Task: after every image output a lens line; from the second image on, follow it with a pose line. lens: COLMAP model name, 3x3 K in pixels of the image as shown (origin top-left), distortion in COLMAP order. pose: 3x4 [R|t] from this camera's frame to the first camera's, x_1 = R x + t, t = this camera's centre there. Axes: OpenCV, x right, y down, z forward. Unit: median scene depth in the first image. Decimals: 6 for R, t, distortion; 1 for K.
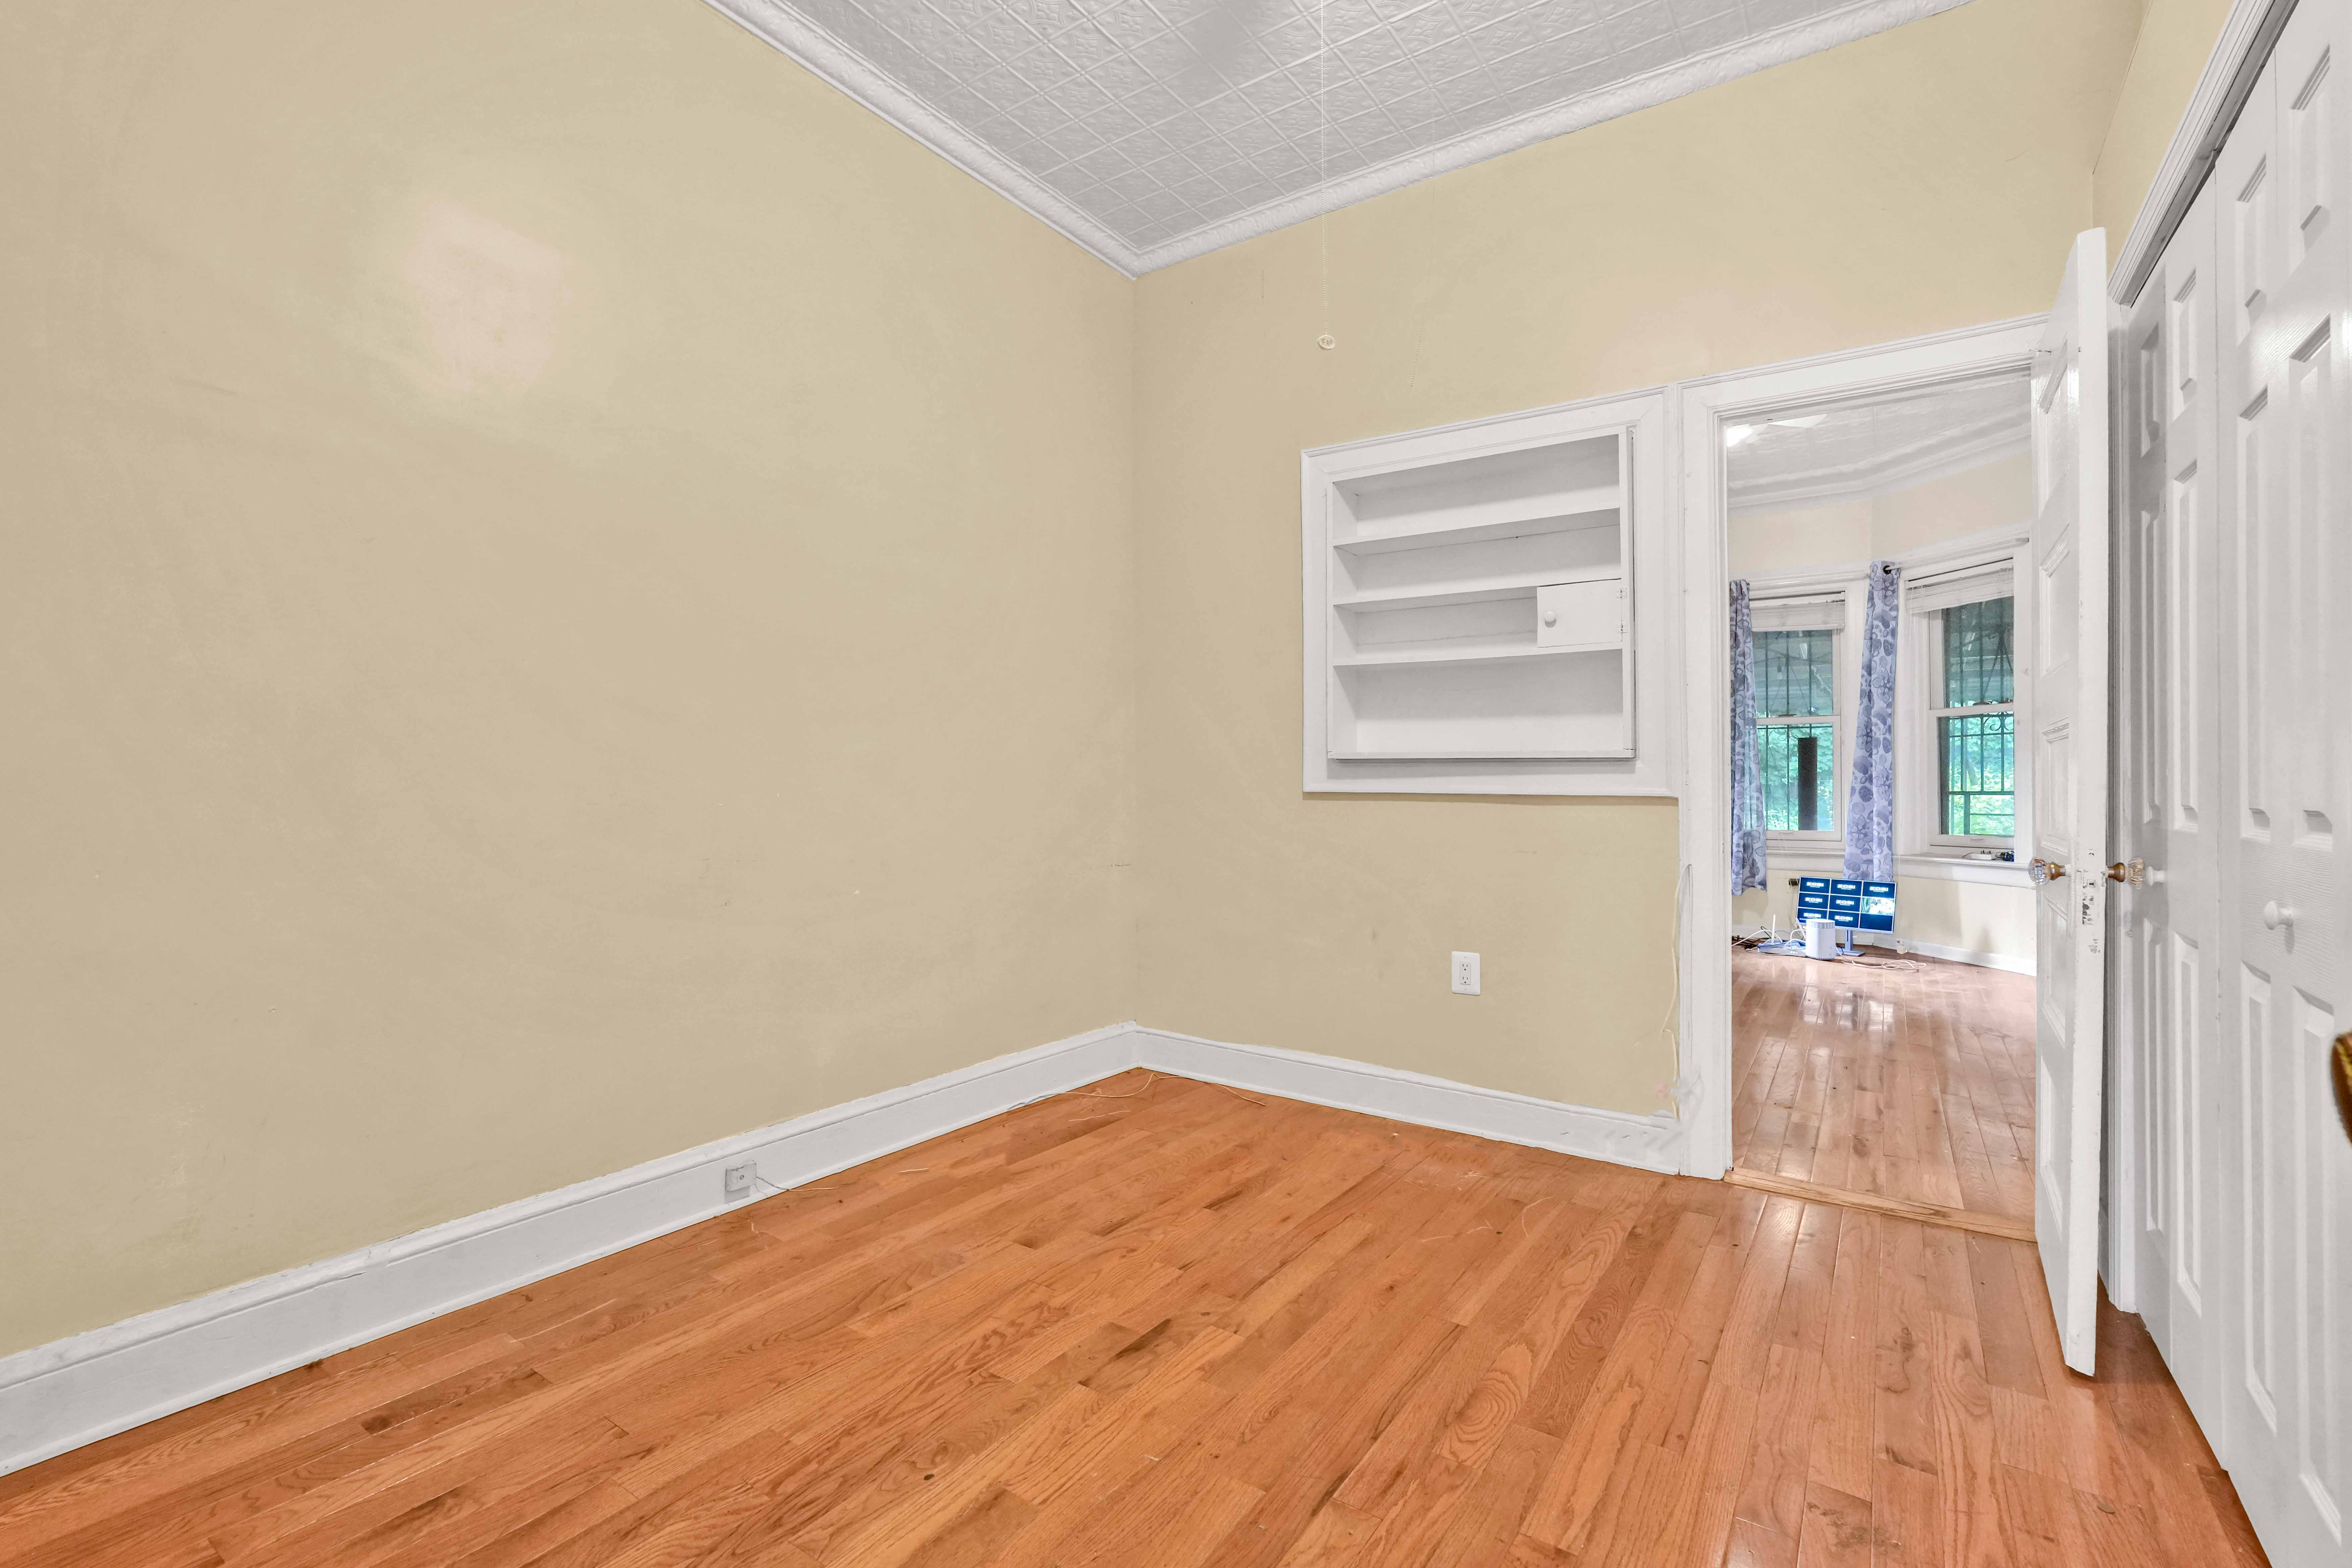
lens RADIAL K [[1066.2, 0, 1176.0], [0, 1066.2, 784.0], [0, 0, 1]] dist [-0.014547, 0.012493]
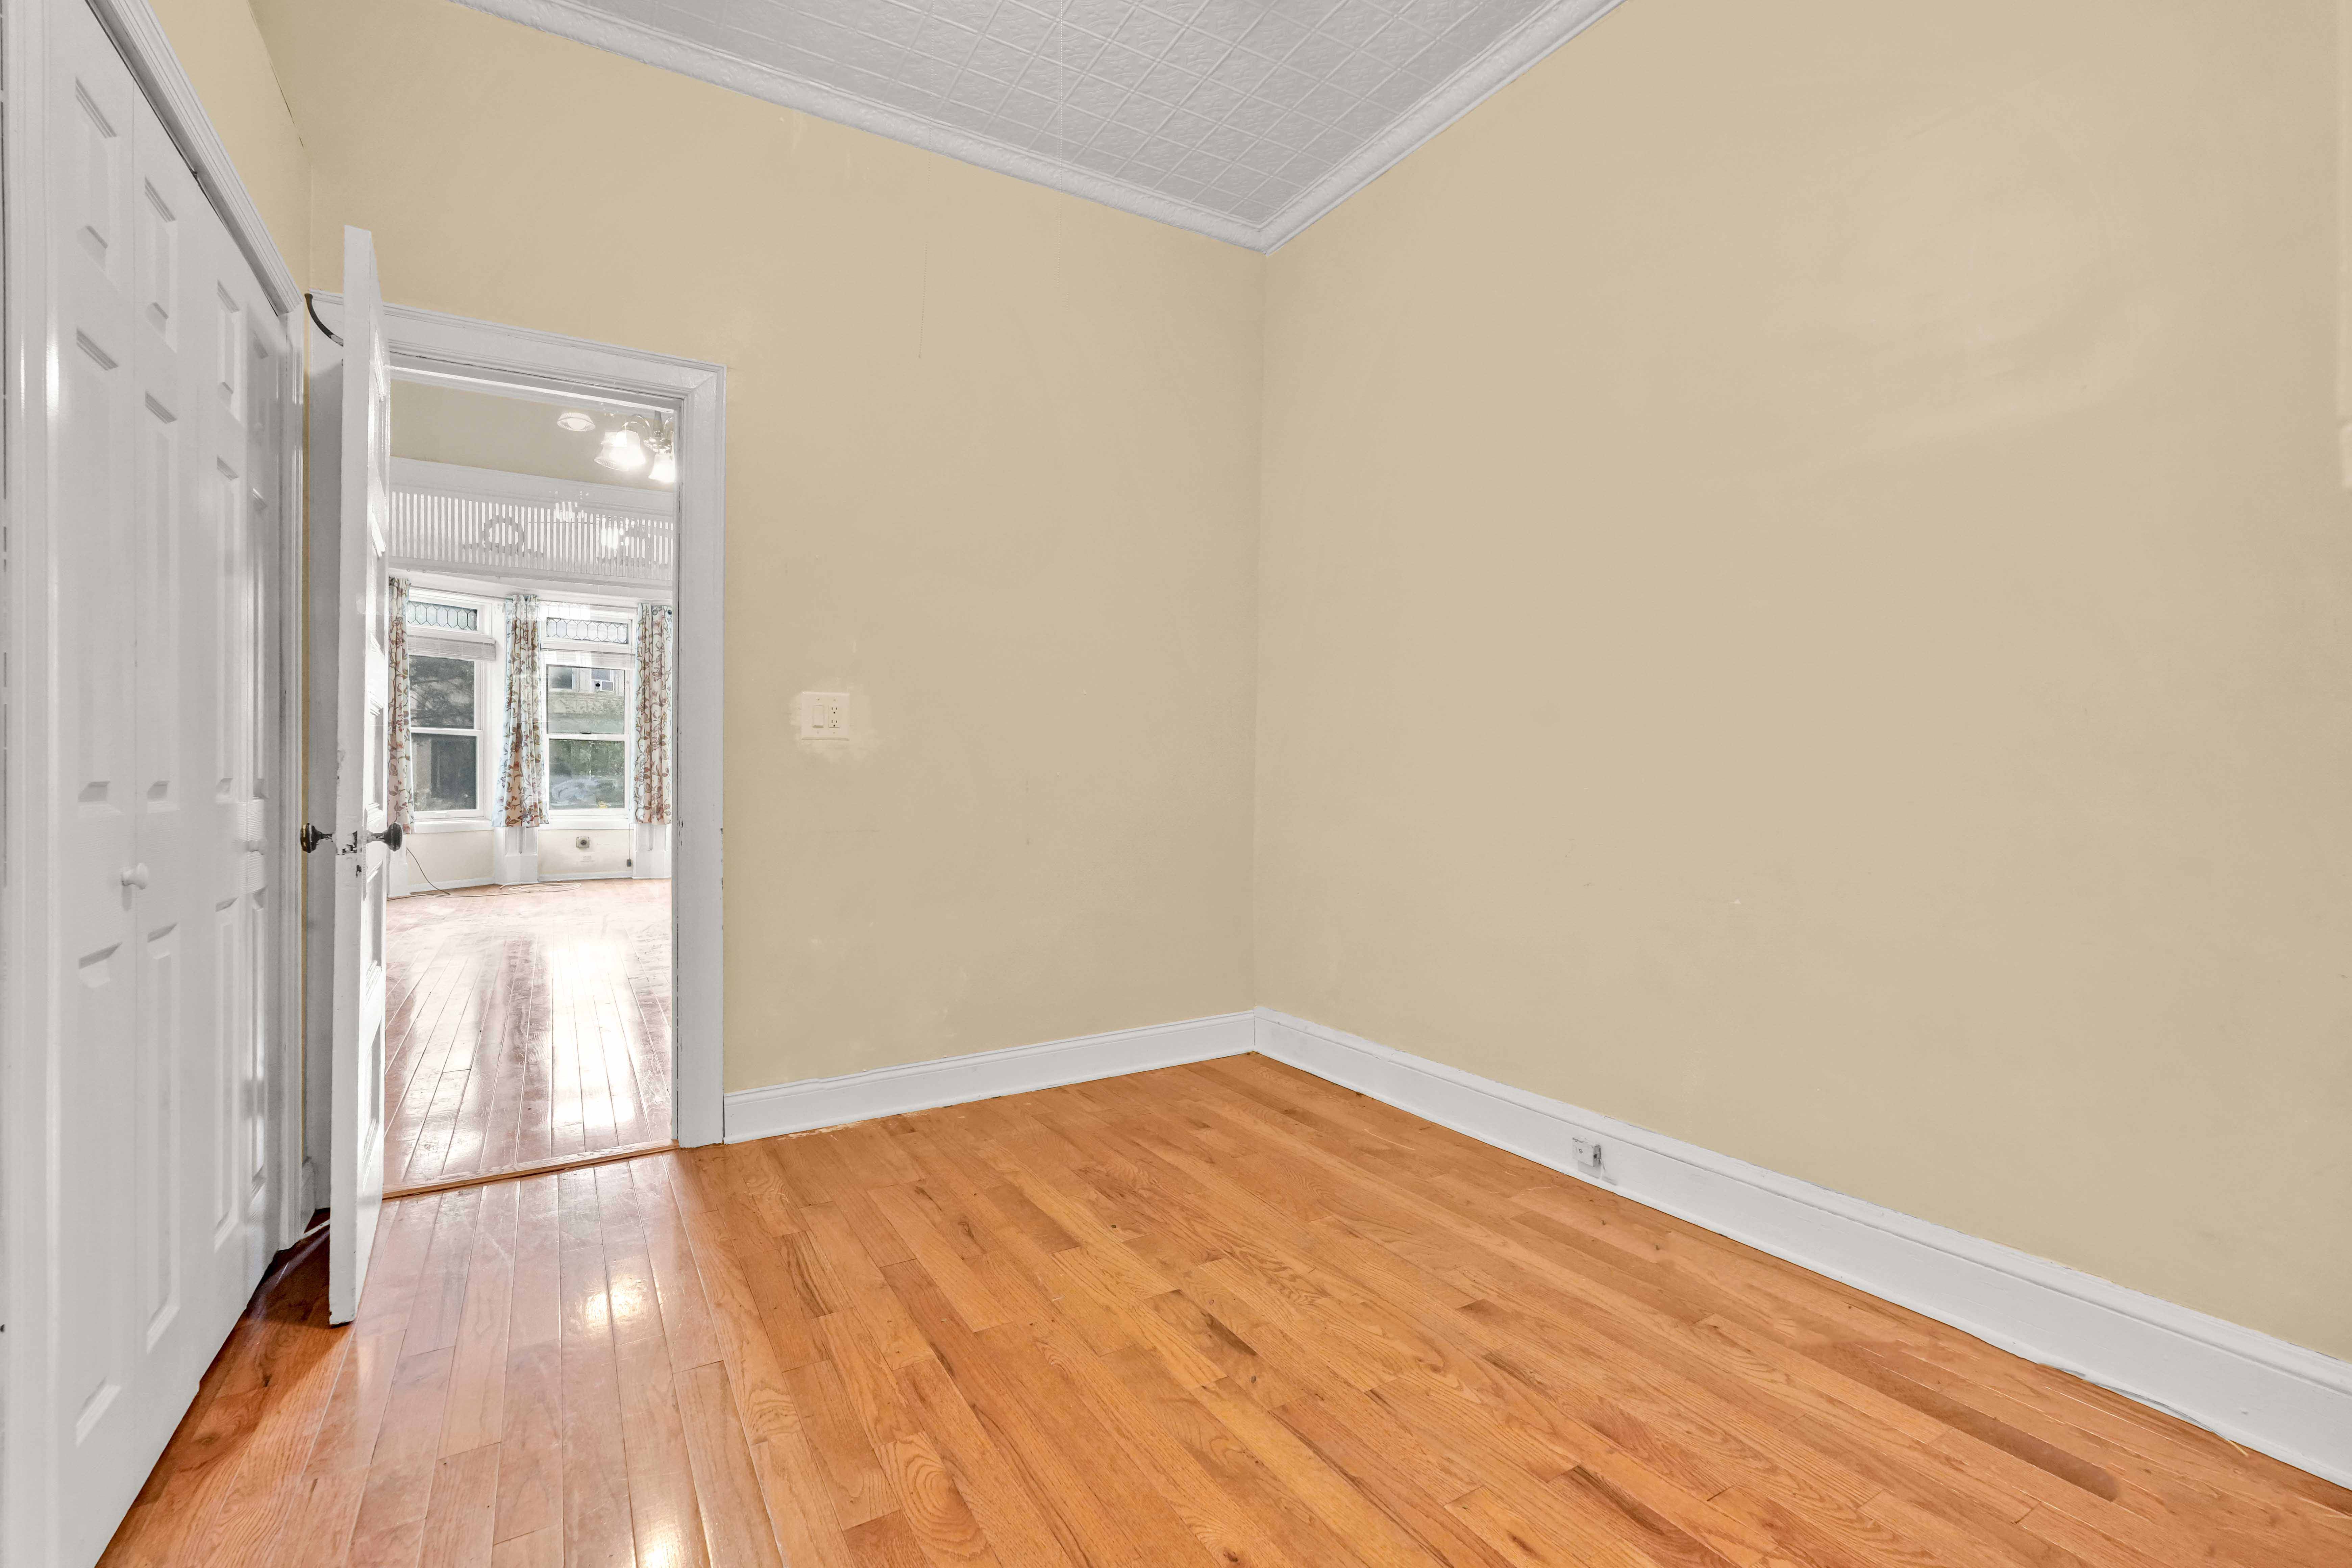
lens RADIAL K [[1038.3, 0, 1176.0], [0, 1038.3, 784.0], [0, 0, 1]] dist [0.000560, 0.000085]
pose [[-0.421132, 0.004782, -0.906987, 0.833142], [0.002281, 0.999989, 0.004214, 0.007364], [0.906996, -0.000294, -0.421138, 1.316394]]
